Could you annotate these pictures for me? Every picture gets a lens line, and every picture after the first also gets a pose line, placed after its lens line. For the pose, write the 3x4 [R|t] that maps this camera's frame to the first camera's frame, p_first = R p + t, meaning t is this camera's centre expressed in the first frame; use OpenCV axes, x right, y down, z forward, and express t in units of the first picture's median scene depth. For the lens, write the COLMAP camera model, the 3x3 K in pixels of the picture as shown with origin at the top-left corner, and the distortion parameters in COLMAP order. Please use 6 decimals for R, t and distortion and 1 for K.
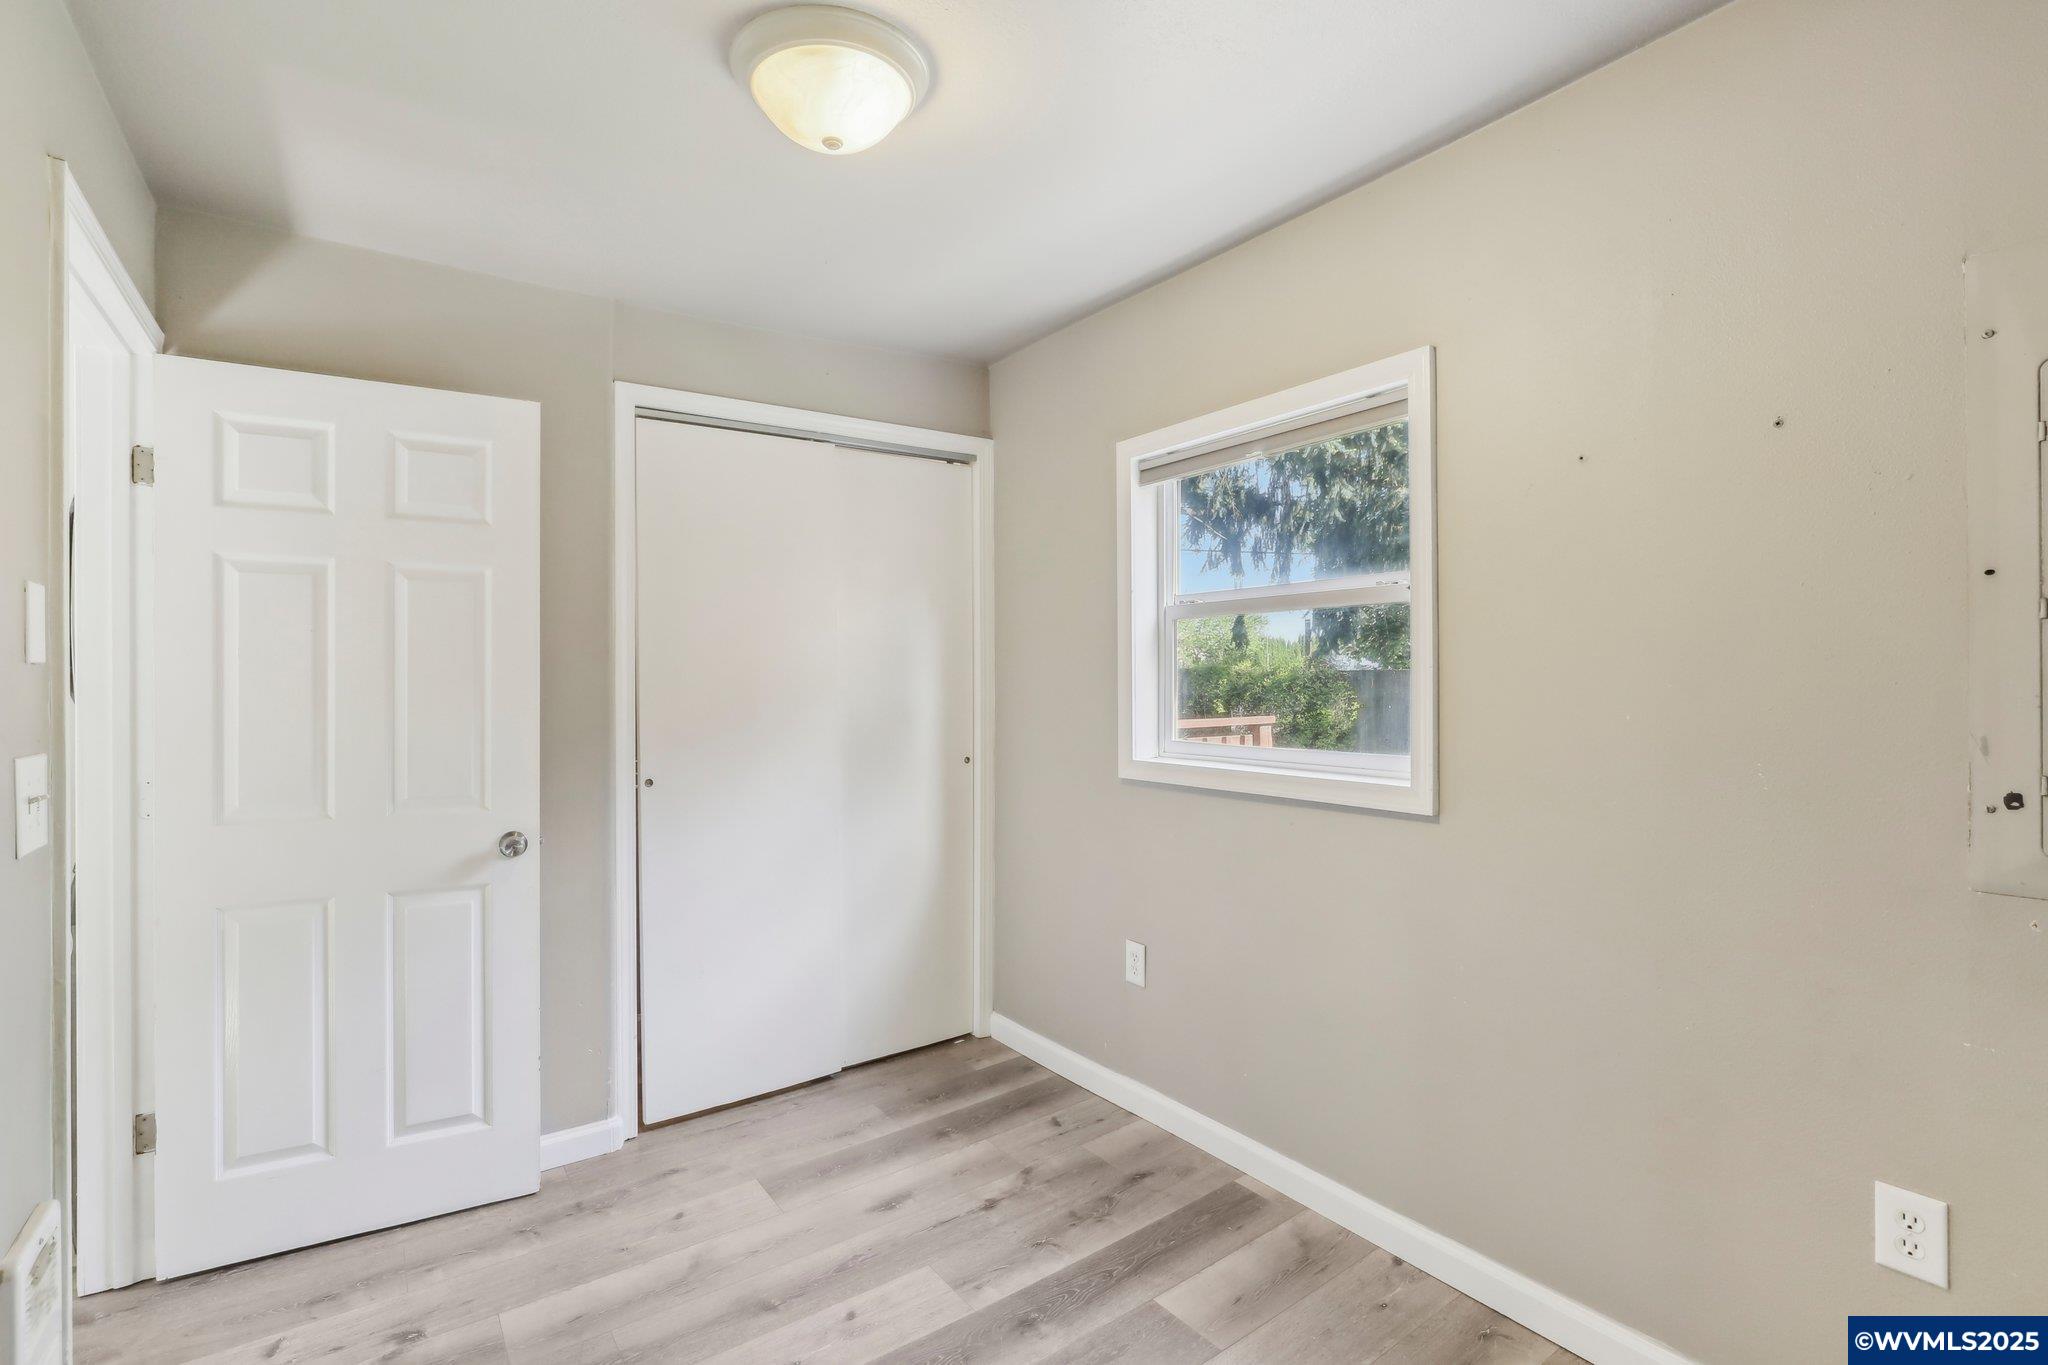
lens RADIAL K [[961.7, 0, 1021.8], [0, 961.7, 682.0], [0, 0, 1]] dist [-0.001772, 0.000268]
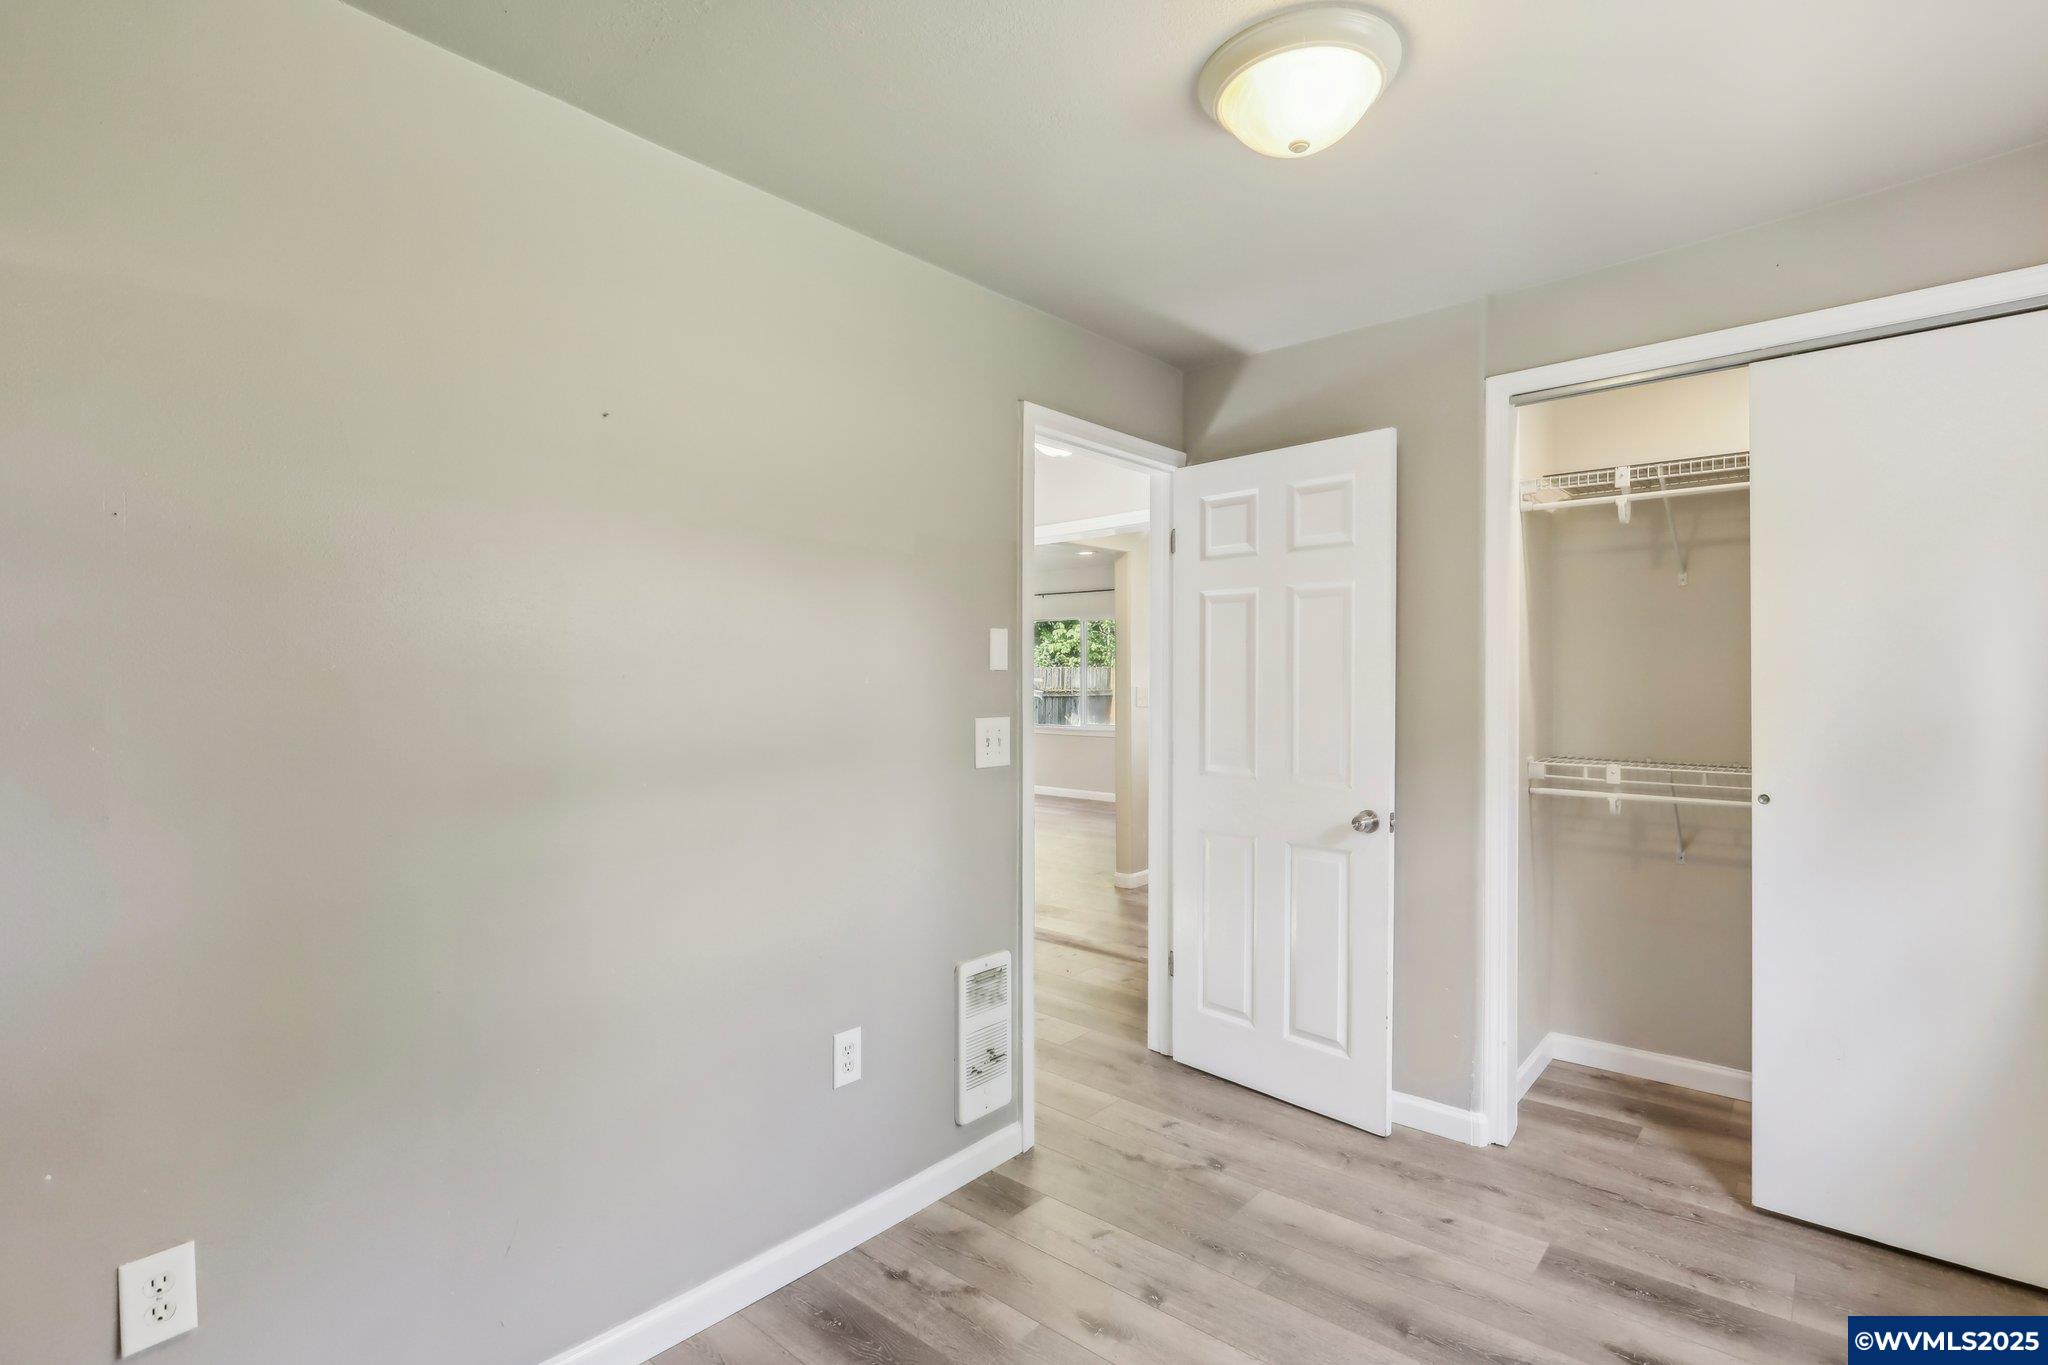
lens RADIAL K [[961.7, 0, 1021.8], [0, 961.7, 682.0], [0, 0, 1]] dist [-0.001772, 0.000268]
pose [[0.241003, 0.012221, -0.970447, 0.517207], [-0.003412, 0.999925, 0.011745, -0.010907], [0.970518, 0.000481, 0.241027, 0.351364]]
